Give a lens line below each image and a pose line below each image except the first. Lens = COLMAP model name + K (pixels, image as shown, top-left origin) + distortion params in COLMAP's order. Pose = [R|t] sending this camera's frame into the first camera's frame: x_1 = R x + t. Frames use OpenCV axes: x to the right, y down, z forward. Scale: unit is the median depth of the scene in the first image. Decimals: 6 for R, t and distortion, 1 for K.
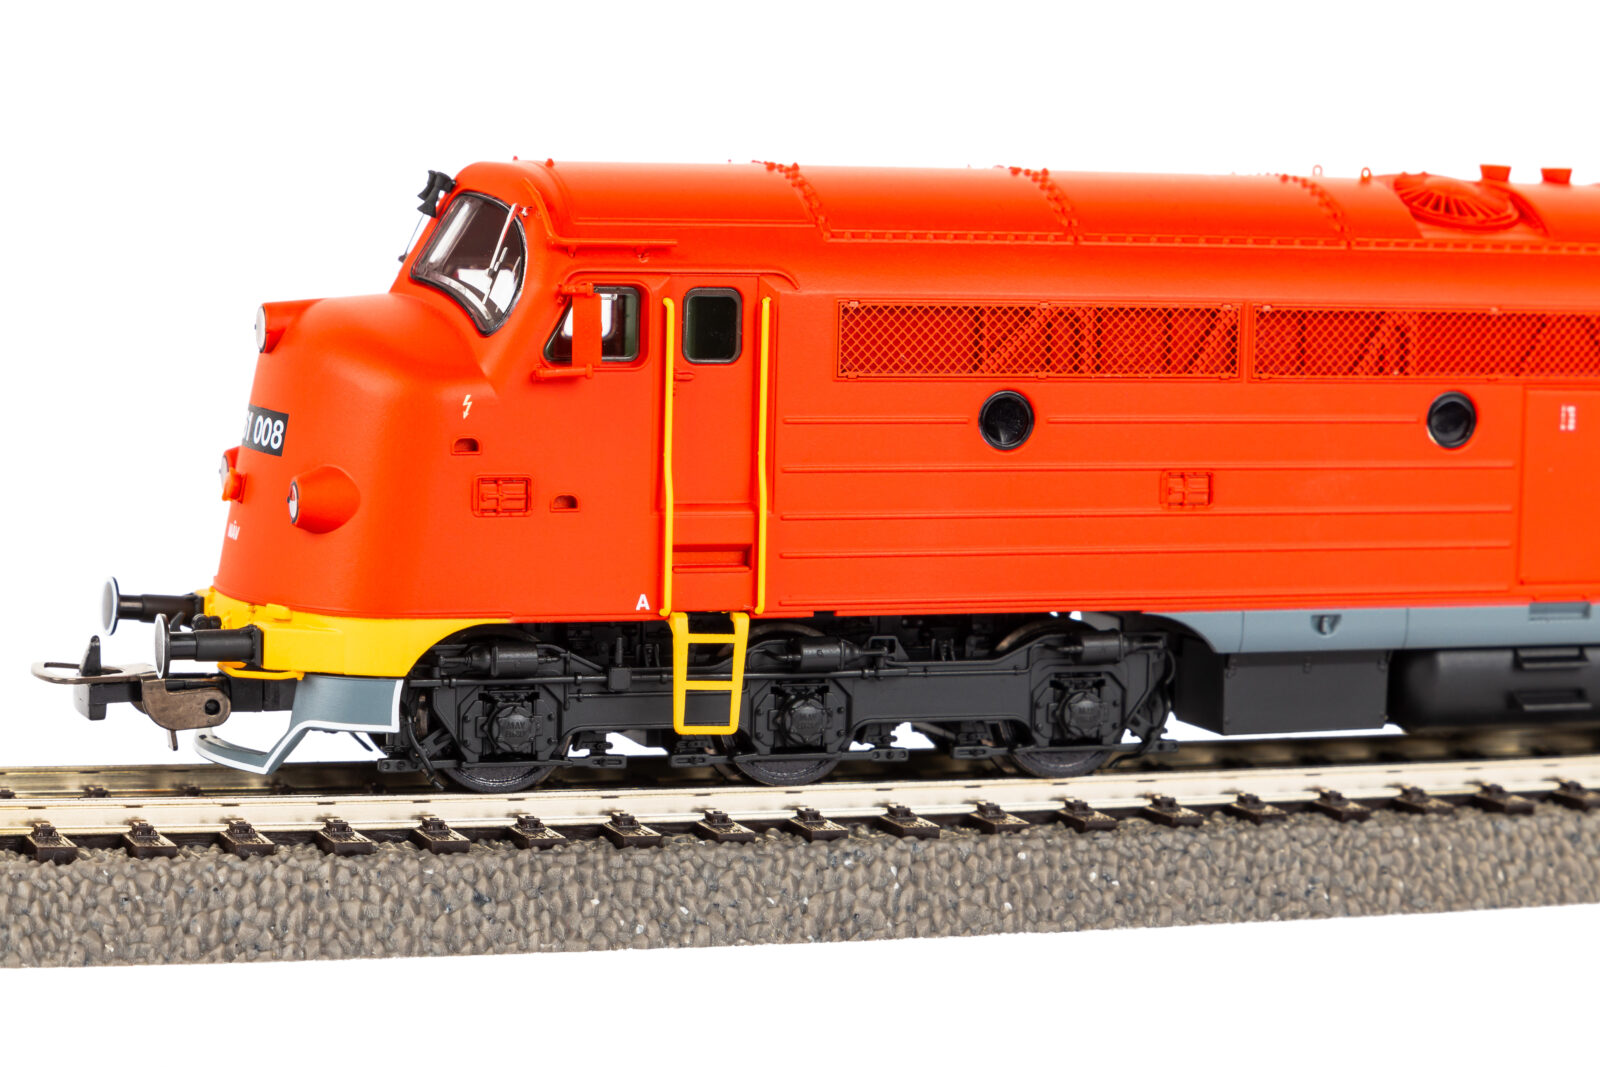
lens RADIAL K [[6463.4, 0, 769.3], [0, 6463.4, 445.9], [0, 0, 1]] dist [-0.870347, 0.000000]
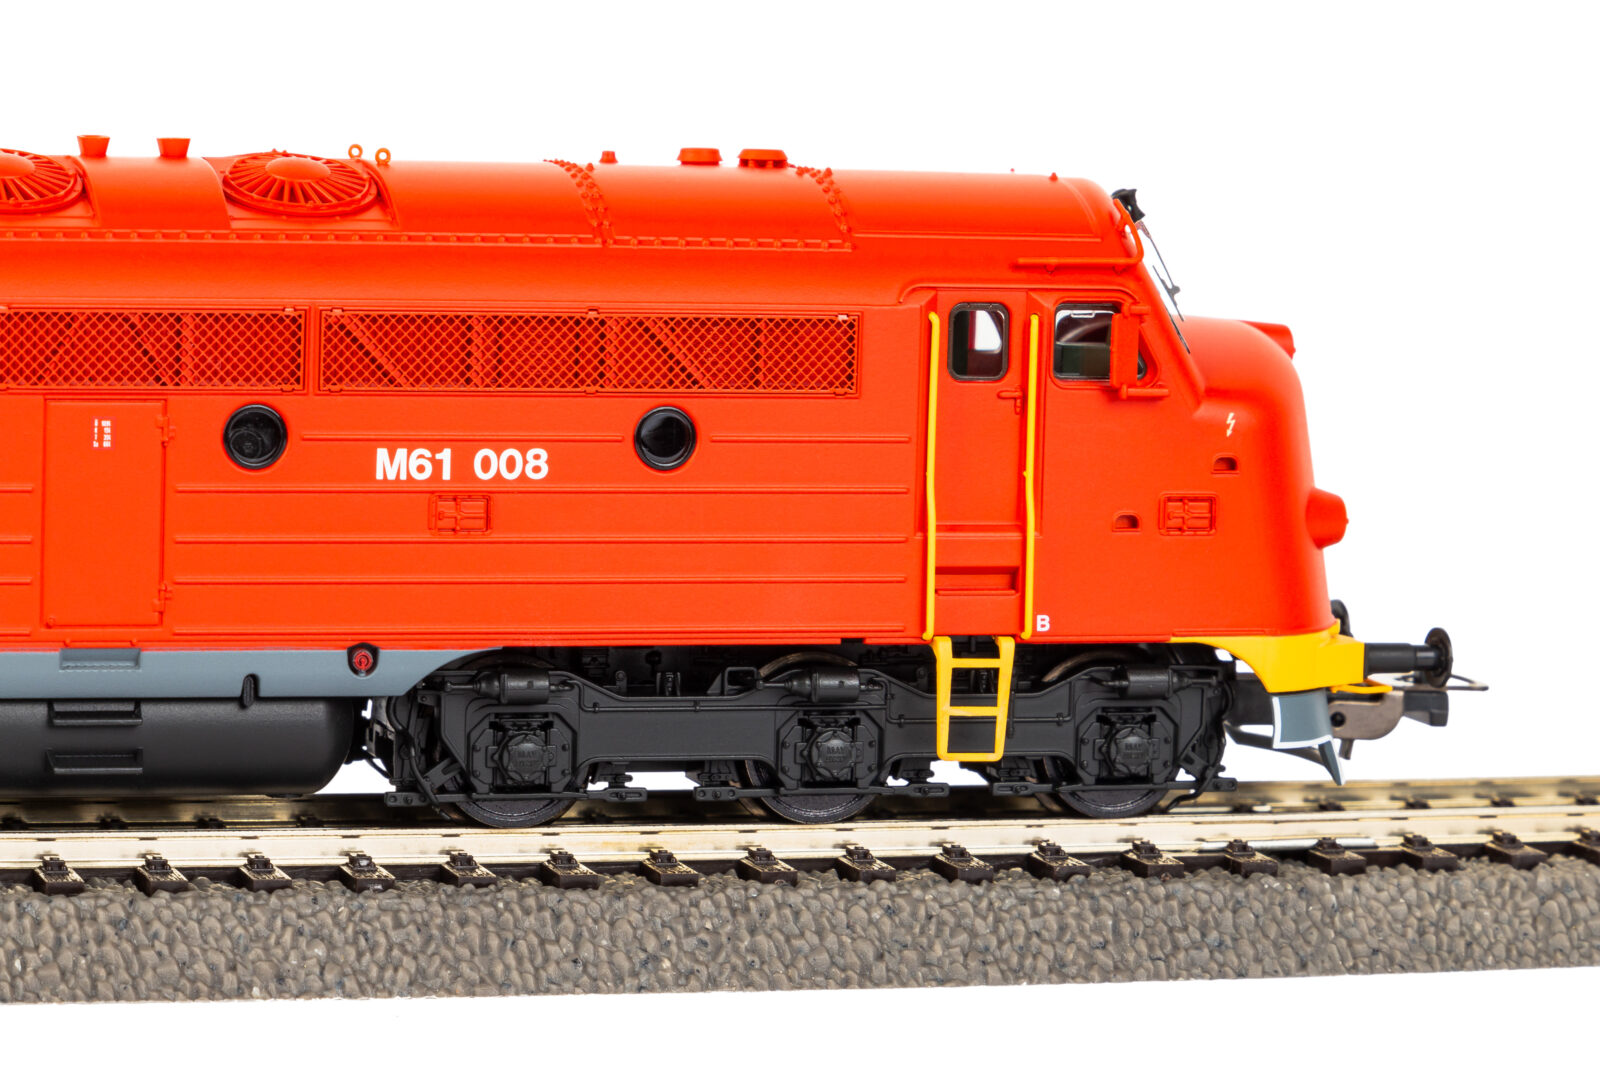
lens RADIAL K [[6463.4, 0, 774.5], [0, 6463.4, 574.0], [0, 0, 1]] dist [-0.870347, 0.000000]
pose [[0.993133, 0.009024, -0.116639, 0.206792], [-0.007076, 0.999829, 0.017108, -0.000613], [0.116773, -0.016165, 0.993027, 0.101686]]
